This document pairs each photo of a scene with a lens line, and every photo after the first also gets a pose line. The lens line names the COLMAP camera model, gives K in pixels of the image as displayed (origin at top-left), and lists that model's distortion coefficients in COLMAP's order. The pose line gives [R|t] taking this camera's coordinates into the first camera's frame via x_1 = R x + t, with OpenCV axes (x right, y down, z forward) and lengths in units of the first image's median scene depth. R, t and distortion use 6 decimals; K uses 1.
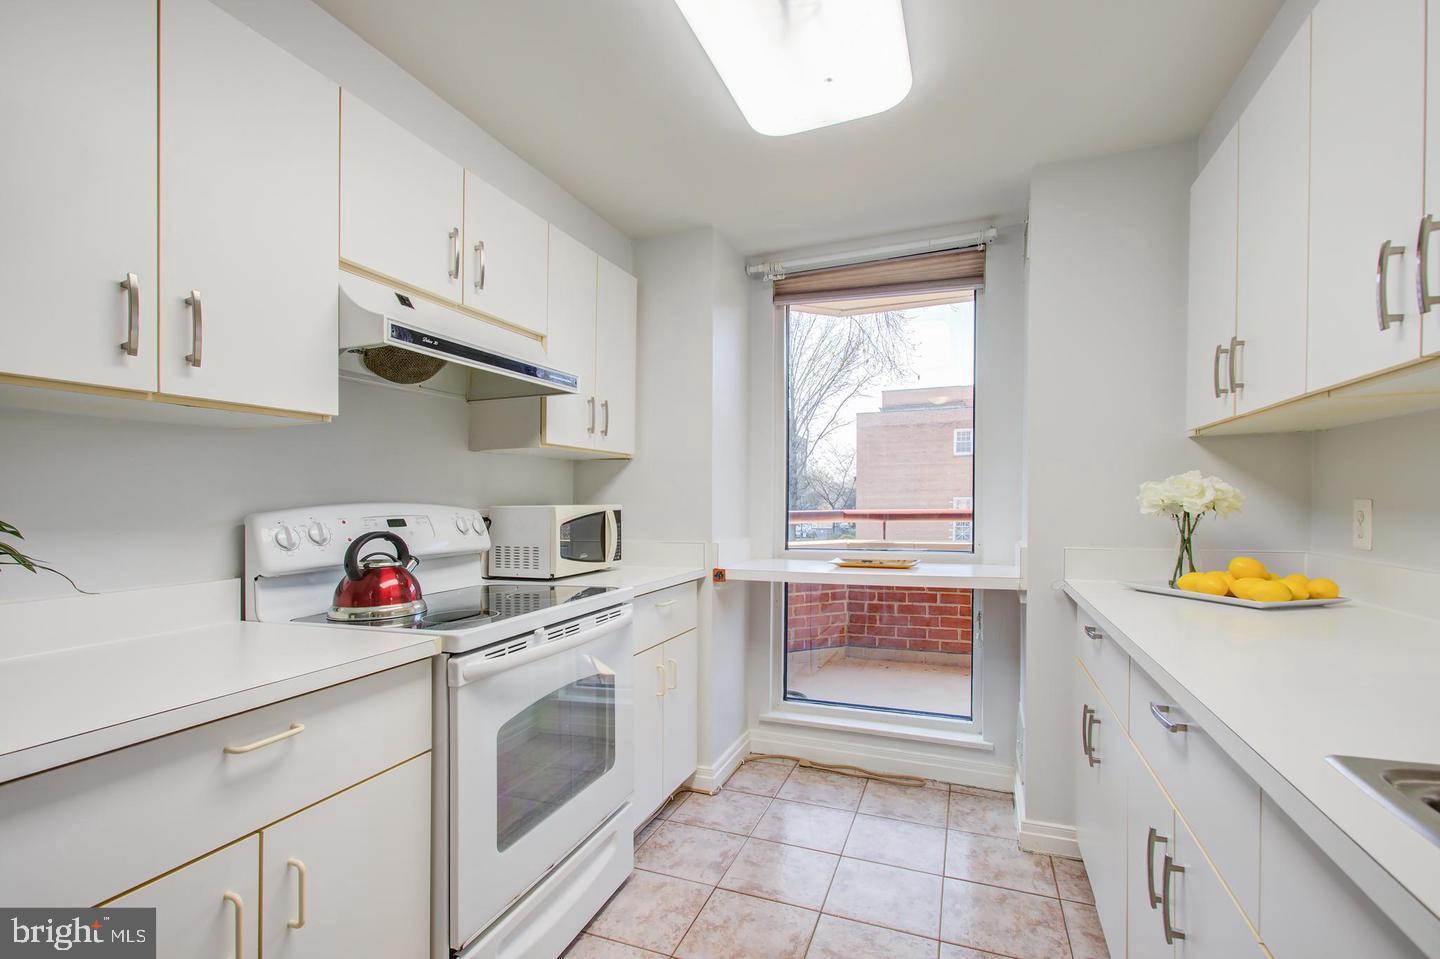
lens RADIAL K [[645.1, 0, 715.6], [0, 645.1, 514.3], [0, 0, 1]] dist [0.011126, 0.000473]
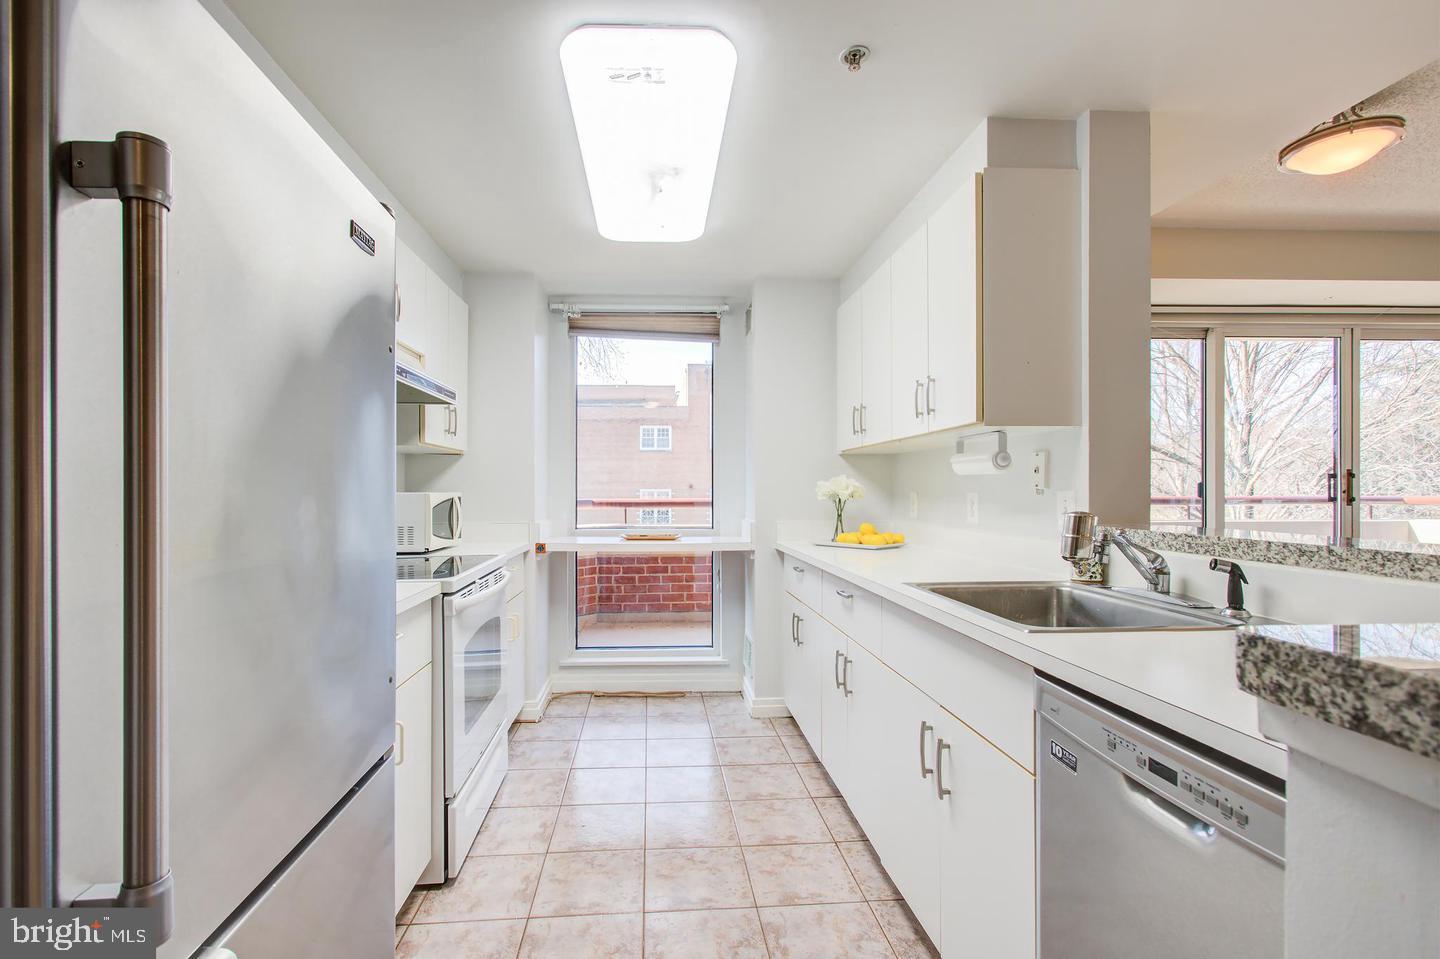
lens RADIAL K [[657.0, 0, 717.1], [0, 657.0, 490.6], [0, 0, 1]] dist [0.000827, 0.000073]
pose [[0.885385, 0.007935, 0.464790, -0.285557], [0.002700, 0.999750, -0.022212, 0.009933], [-0.464850, 0.020922, 0.885142, -0.301973]]
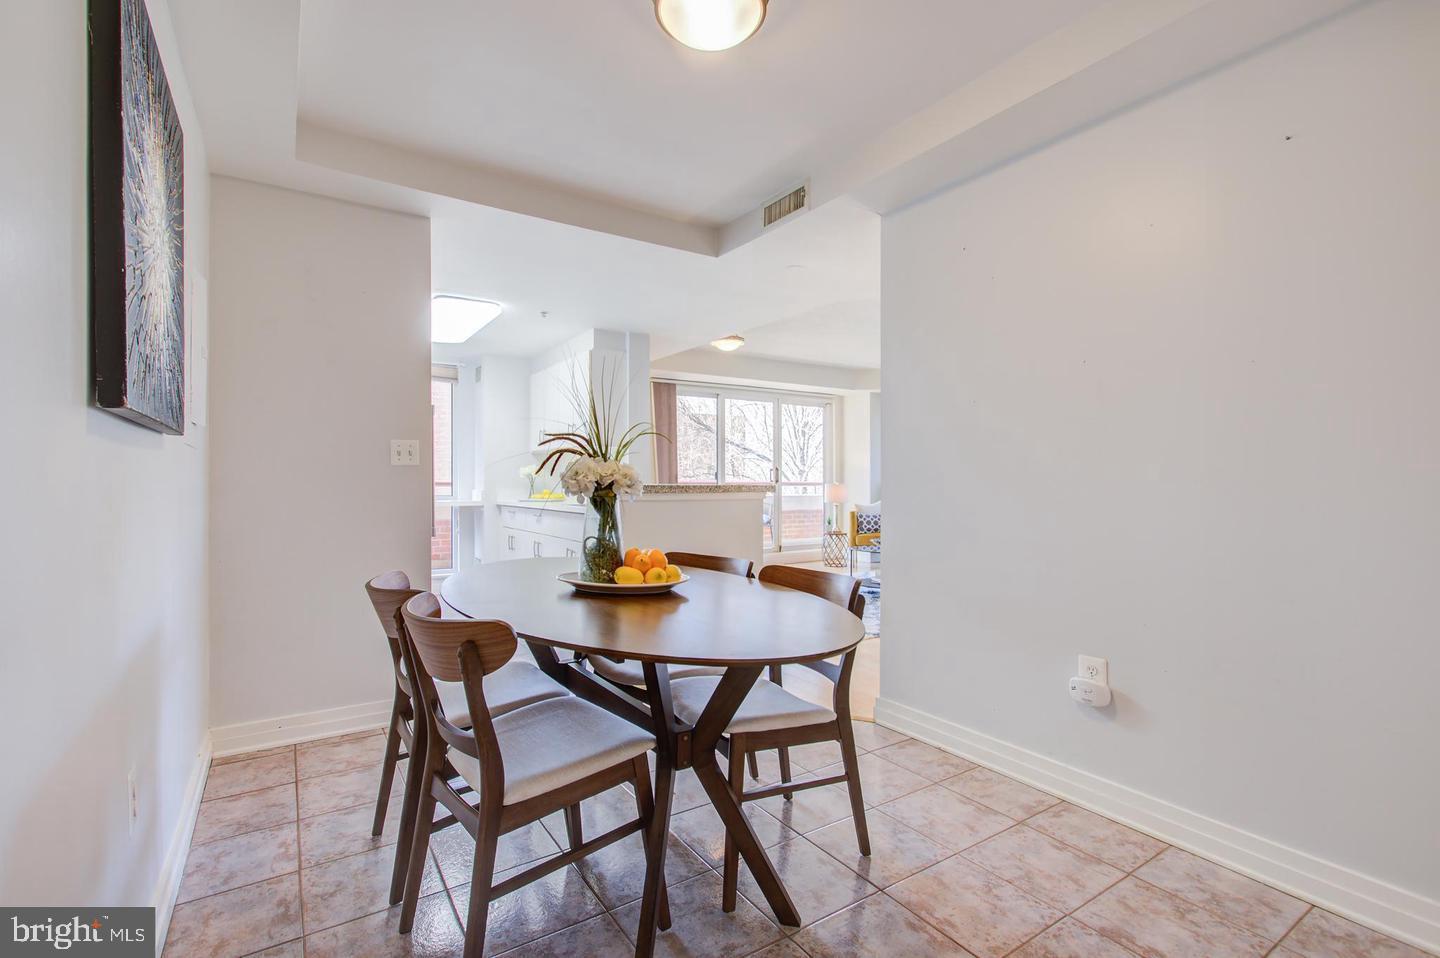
lens RADIAL K [[657.0, 0, 717.1], [0, 657.0, 490.1], [0, 0, 1]] dist [0.000827, 0.000073]
pose [[0.566896, 0.002945, 0.823784, -1.103906], [0.009764, 0.999899, -0.010294, 0.081608], [-0.823731, 0.013879, 0.566811, -1.231344]]
